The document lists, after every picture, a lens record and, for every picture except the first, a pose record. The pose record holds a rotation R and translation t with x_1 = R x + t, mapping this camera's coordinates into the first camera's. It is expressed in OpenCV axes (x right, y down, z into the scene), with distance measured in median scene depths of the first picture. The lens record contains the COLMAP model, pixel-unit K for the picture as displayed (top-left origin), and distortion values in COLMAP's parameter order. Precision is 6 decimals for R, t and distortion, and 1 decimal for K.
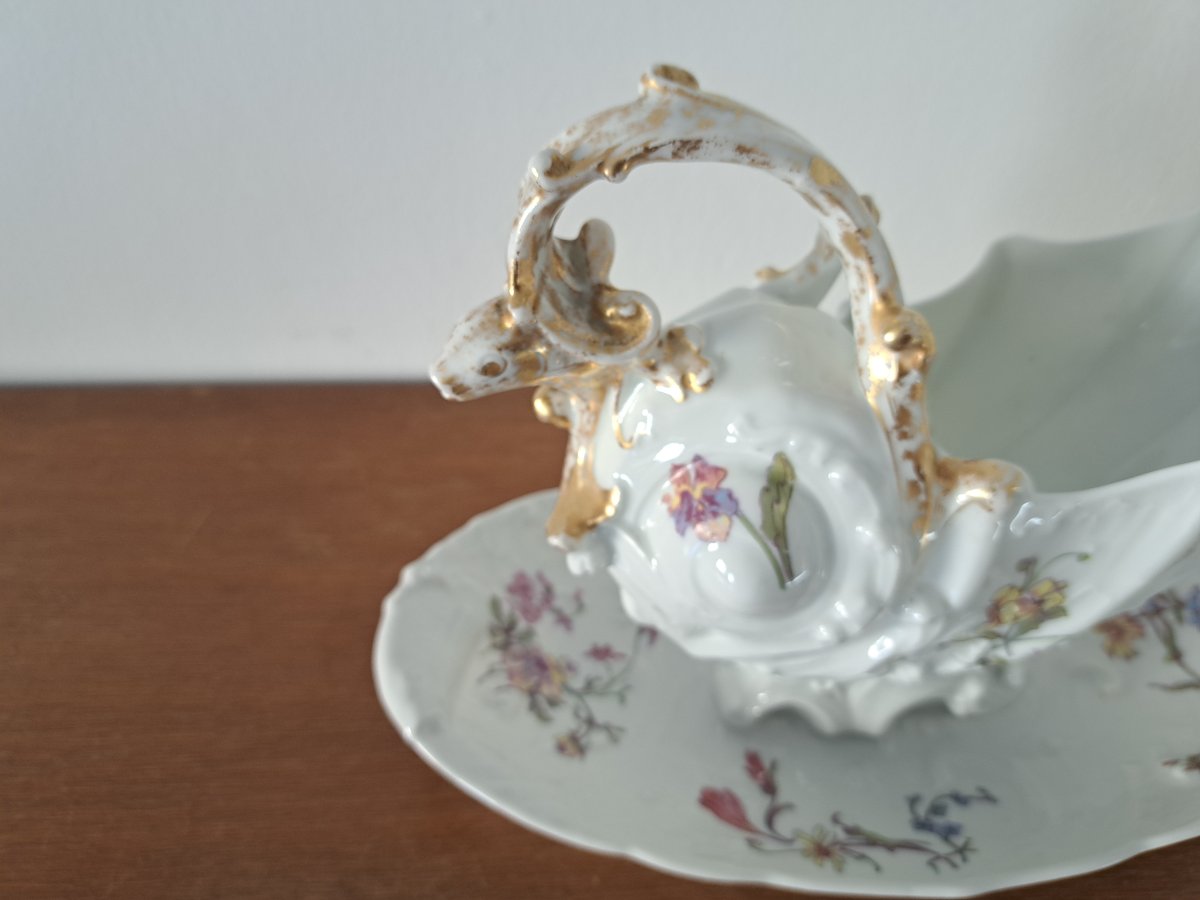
lens RADIAL K [[910.7, 0, 605.5], [0, 910.7, 430.3], [0, 0, 1]] dist [0.005962, -0.060190]
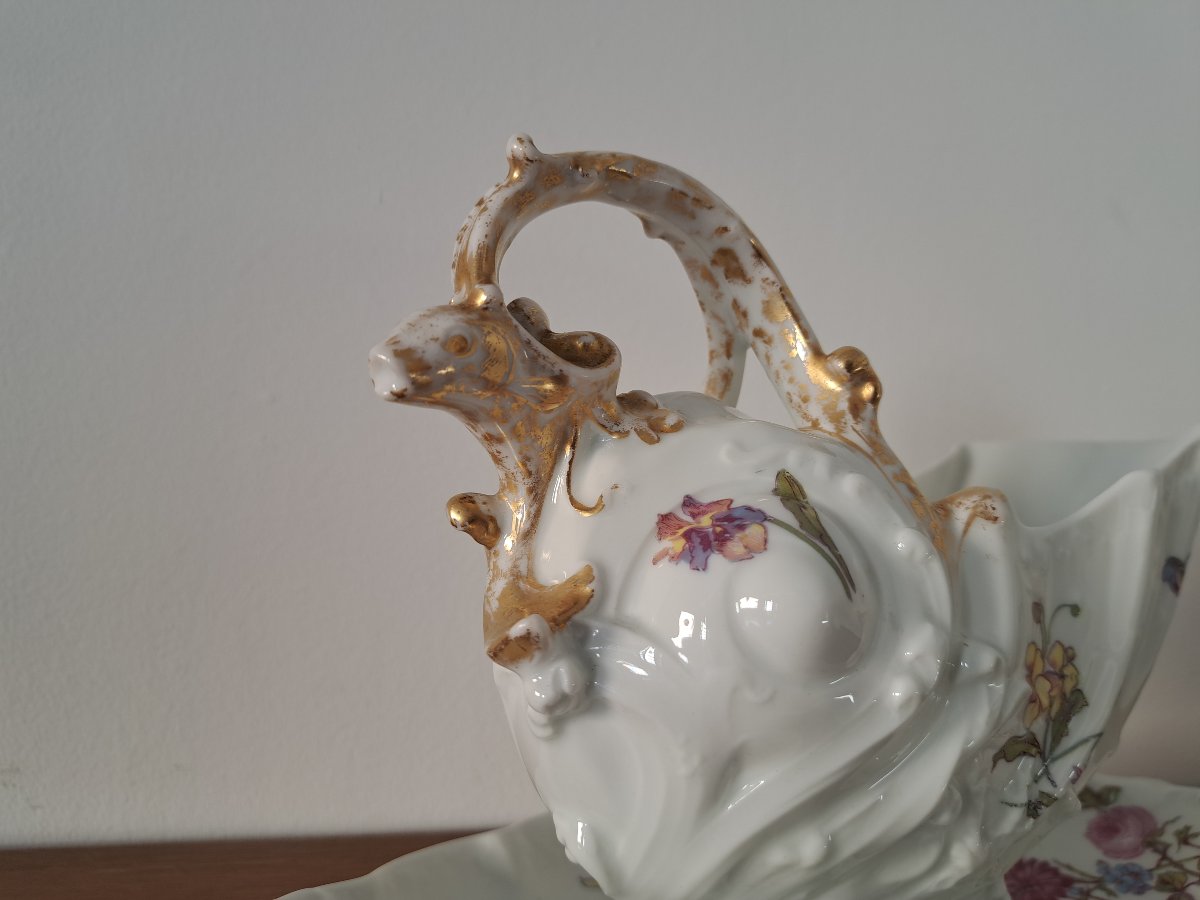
lens RADIAL K [[910.1, 0, 600.0], [0, 910.1, 450.0], [0, 0, 1]] dist [-0.030880, -0.002956]
pose [[0.905396, 0.078968, 0.417160, -0.237702], [0.237020, 0.721178, -0.650941, 0.385293], [-0.352250, 0.688234, 0.634235, 0.358900]]
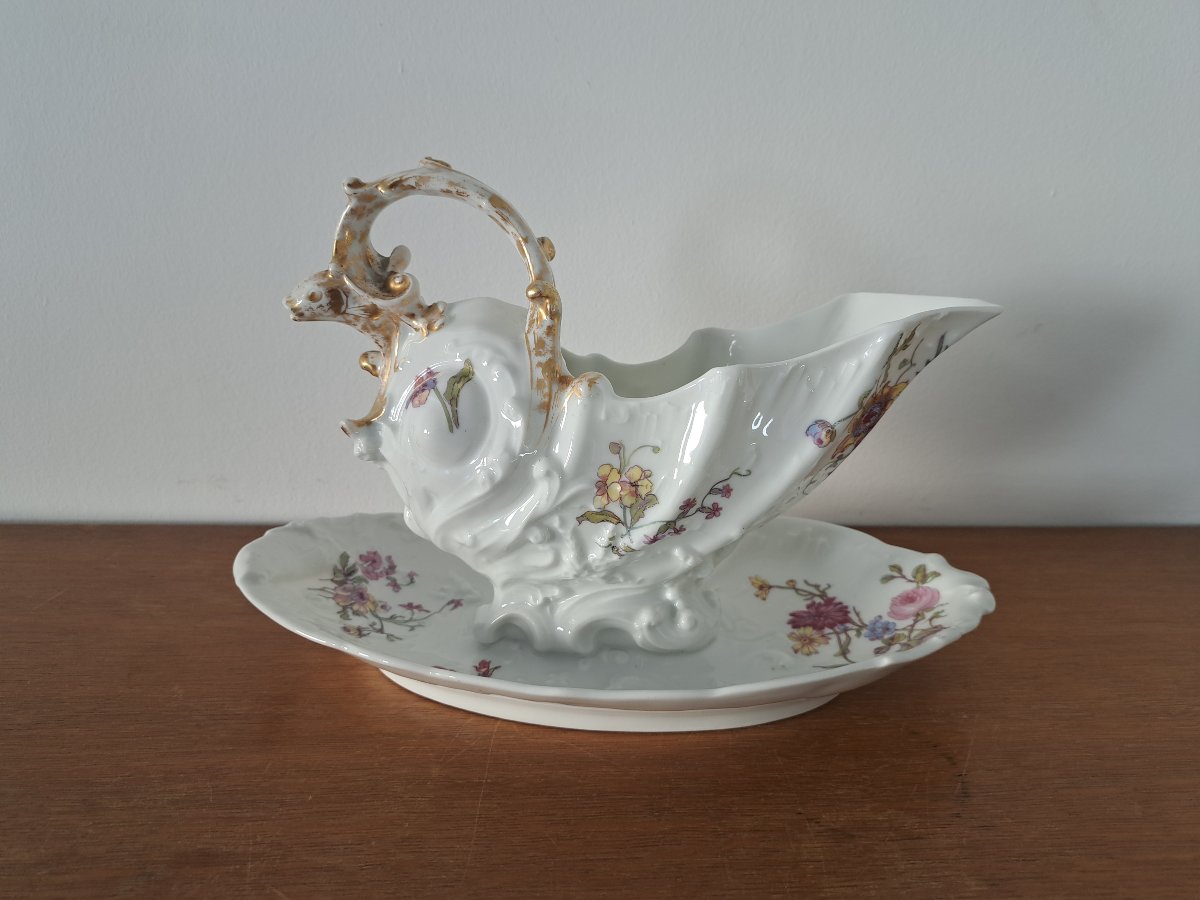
lens RADIAL K [[881.5, 0, 614.9], [0, 881.5, 448.5], [0, 0, 1]] dist [0.055930, -0.084647]
pose [[0.984076, 0.090093, -0.153224, 0.521314], [-0.143686, 0.910658, -0.387370, 0.551653], [0.104635, 0.403217, 0.909102, -0.275957]]
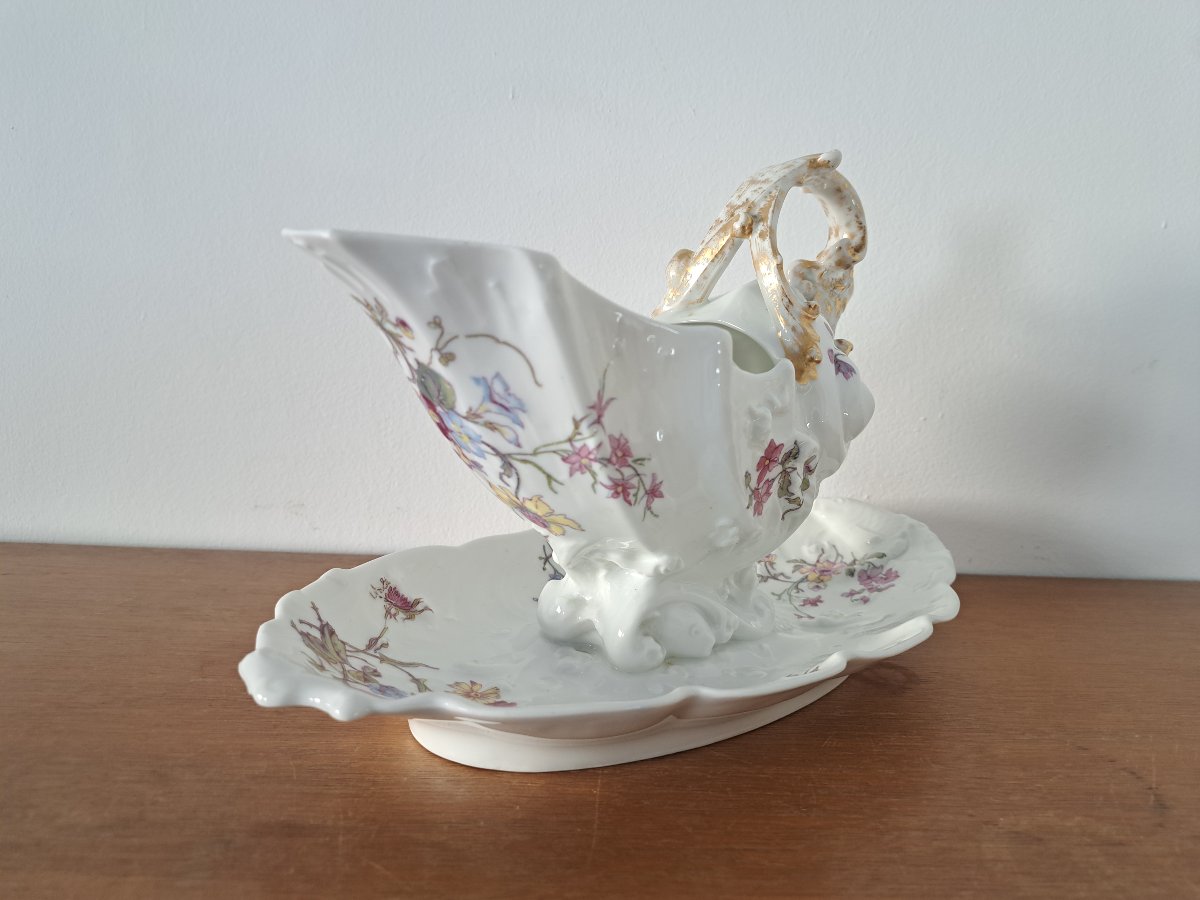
lens RADIAL K [[885.1, 0, 623.8], [0, 885.1, 461.5], [0, 0, 1]] dist [0.041456, -0.052258]
pose [[-0.793025, 0.094365, -0.601835, 1.099760], [-0.422142, 0.627152, 0.654582, -0.694141], [0.439212, 0.773160, -0.457512, 1.469663]]
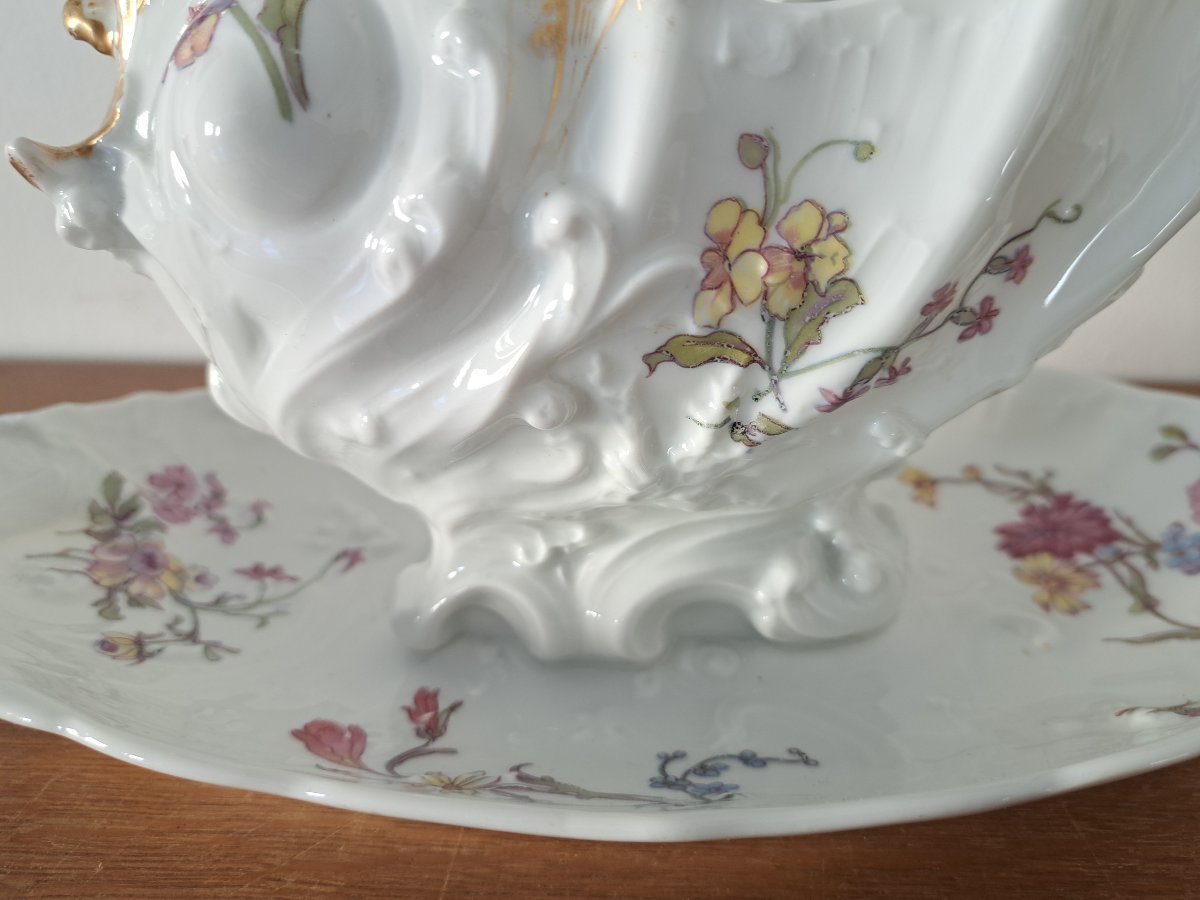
lens RADIAL K [[920.4, 0, 610.2], [0, 920.4, 447.8], [0, 0, 1]] dist [0.003845, -0.079008]
pose [[0.998053, 0.043590, -0.044622, 0.306010], [-0.054238, 0.959741, -0.275599, 0.366345], [0.030812, 0.277482, 0.960237, 0.378736]]
